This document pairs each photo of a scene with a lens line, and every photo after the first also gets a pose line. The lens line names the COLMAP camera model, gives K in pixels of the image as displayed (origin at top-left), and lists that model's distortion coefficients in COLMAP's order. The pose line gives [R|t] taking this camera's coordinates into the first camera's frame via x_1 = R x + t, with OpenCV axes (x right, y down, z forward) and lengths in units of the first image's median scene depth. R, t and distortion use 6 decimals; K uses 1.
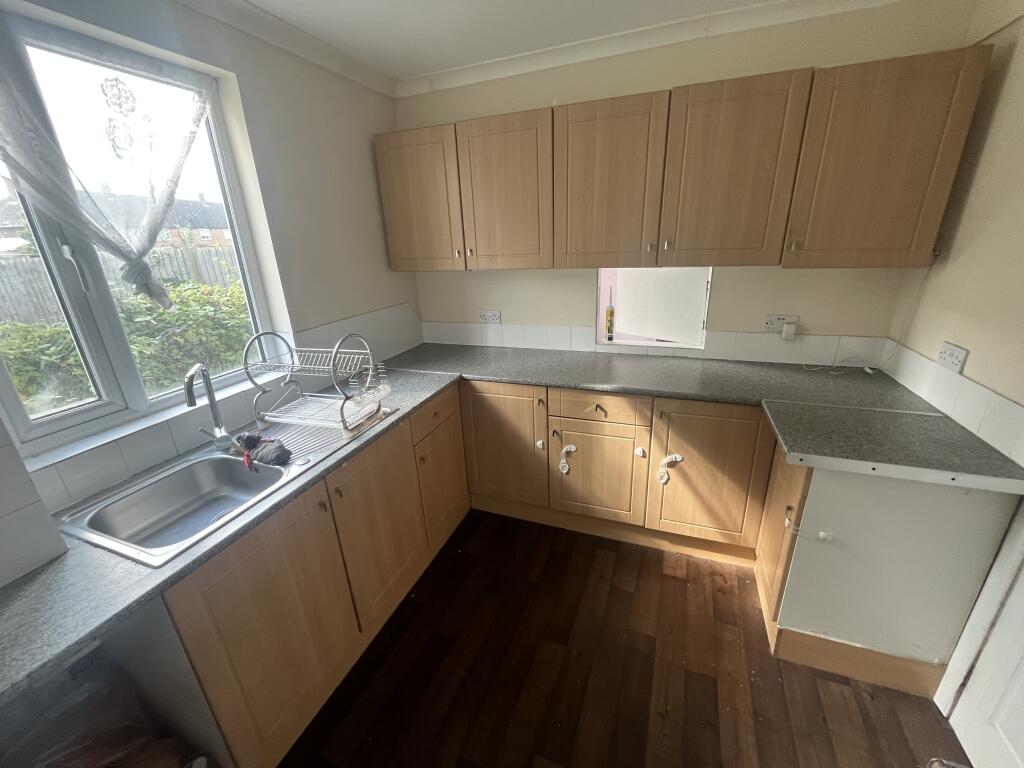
lens RADIAL K [[417.9, 0, 511.9], [0, 417.9, 383.2], [0, 0, 1]] dist [-0.007311, 0.000493]
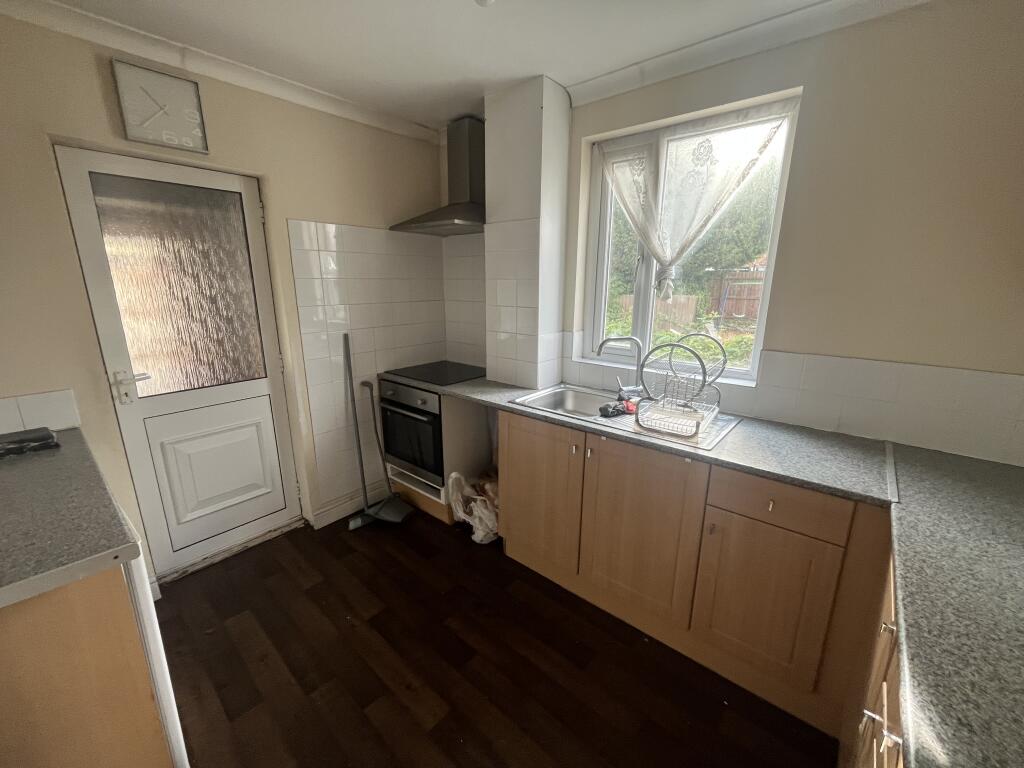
lens RADIAL K [[417.9, 0, 511.1], [0, 417.9, 382.7], [0, 0, 1]] dist [-0.007311, 0.000493]
pose [[-0.337221, 0.264852, -0.903402, 0.717510], [-0.312154, 0.873868, 0.372714, -0.301836], [0.888168, 0.407687, -0.212012, 0.954682]]
